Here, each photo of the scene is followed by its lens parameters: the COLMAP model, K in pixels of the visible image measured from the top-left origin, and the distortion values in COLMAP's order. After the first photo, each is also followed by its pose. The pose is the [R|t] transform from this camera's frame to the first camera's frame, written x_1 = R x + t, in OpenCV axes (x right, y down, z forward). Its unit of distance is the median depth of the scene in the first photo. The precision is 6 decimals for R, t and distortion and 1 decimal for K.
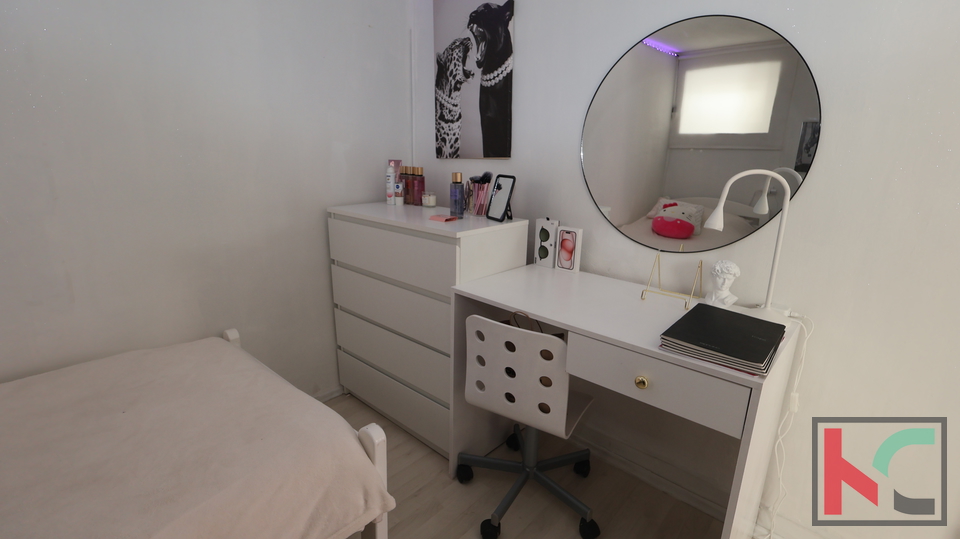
lens RADIAL K [[447.8, 0, 480.5], [0, 447.8, 269.8], [0, 0, 1]] dist [0.000138, 0.001240]
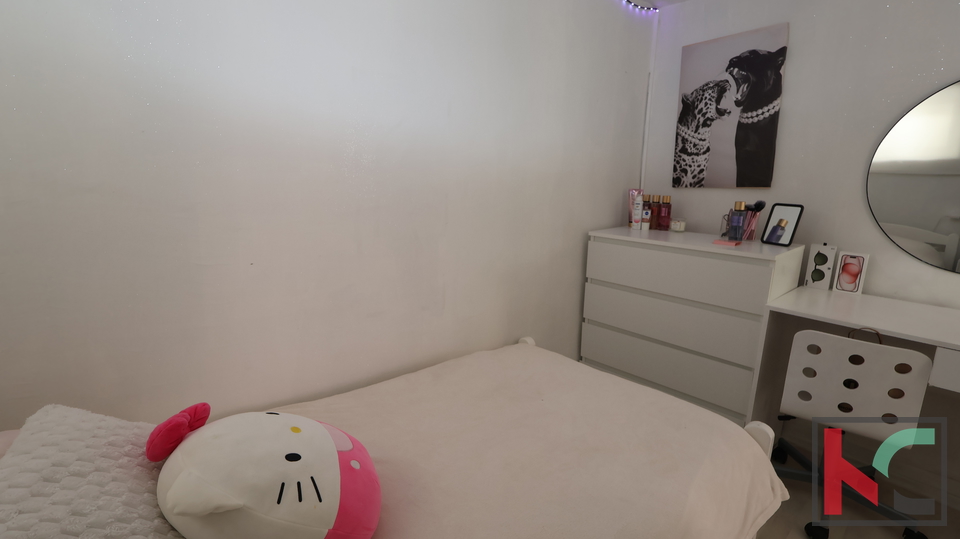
lens RADIAL K [[447.8, 0, 479.1], [0, 447.8, 270.1], [0, 0, 1]] dist [0.000138, 0.001240]
pose [[0.994275, 0.018408, -0.105255, -0.517416], [-0.023473, 0.998615, -0.047090, 0.016891], [0.104242, 0.049291, 0.993330, -0.141193]]
